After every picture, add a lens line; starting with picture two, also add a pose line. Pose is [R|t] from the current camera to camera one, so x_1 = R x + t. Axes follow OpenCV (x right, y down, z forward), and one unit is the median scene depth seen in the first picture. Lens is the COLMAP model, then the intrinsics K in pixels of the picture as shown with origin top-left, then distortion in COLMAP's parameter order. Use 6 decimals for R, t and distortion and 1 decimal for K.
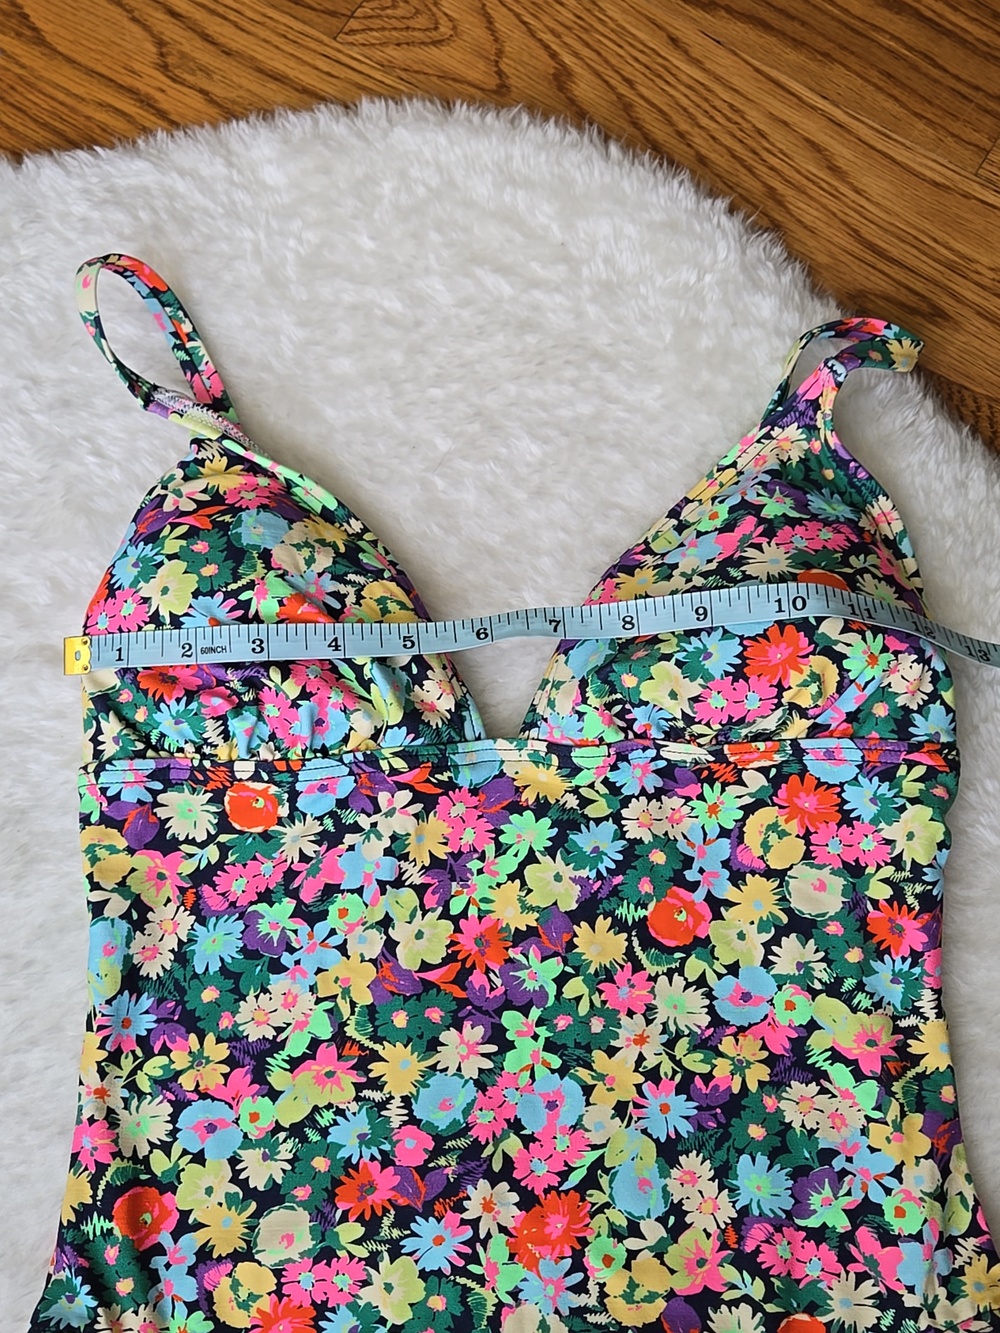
lens RADIAL K [[1525.4, 0, 452.7], [0, 1525.4, 624.2], [0, 0, 1]] dist [0.030581, 0.000000]
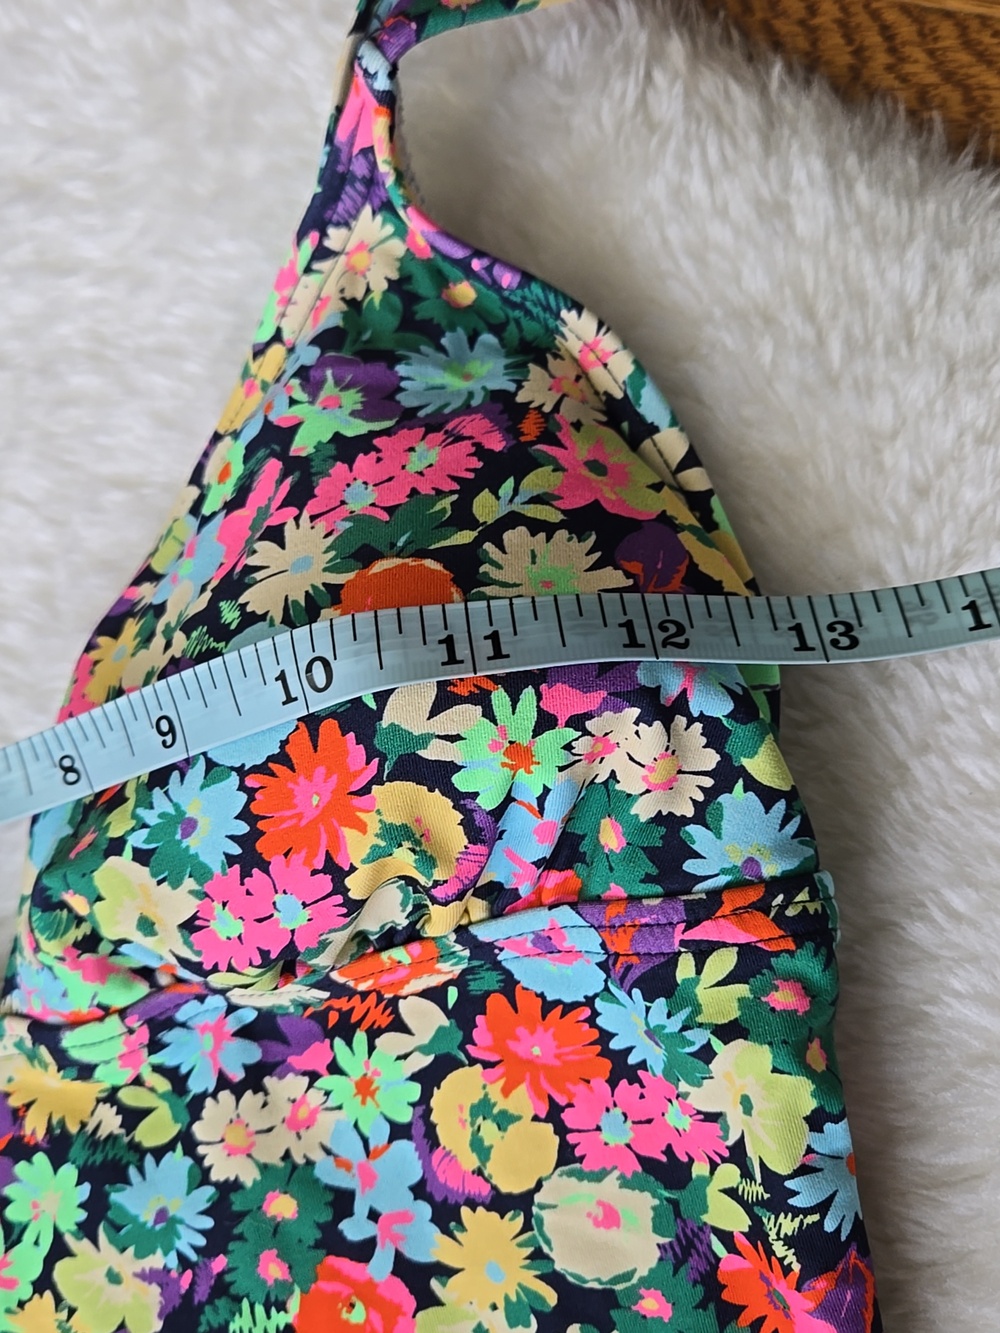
lens RADIAL K [[1525.4, 0, 486.6], [0, 1525.4, 653.1], [0, 0, 1]] dist [0.030581, 0.000000]
pose [[0.922024, -0.251642, -0.294190, 0.383104], [0.300322, 0.944467, 0.133372, -0.059642], [0.244291, -0.211324, 0.946395, 0.590658]]
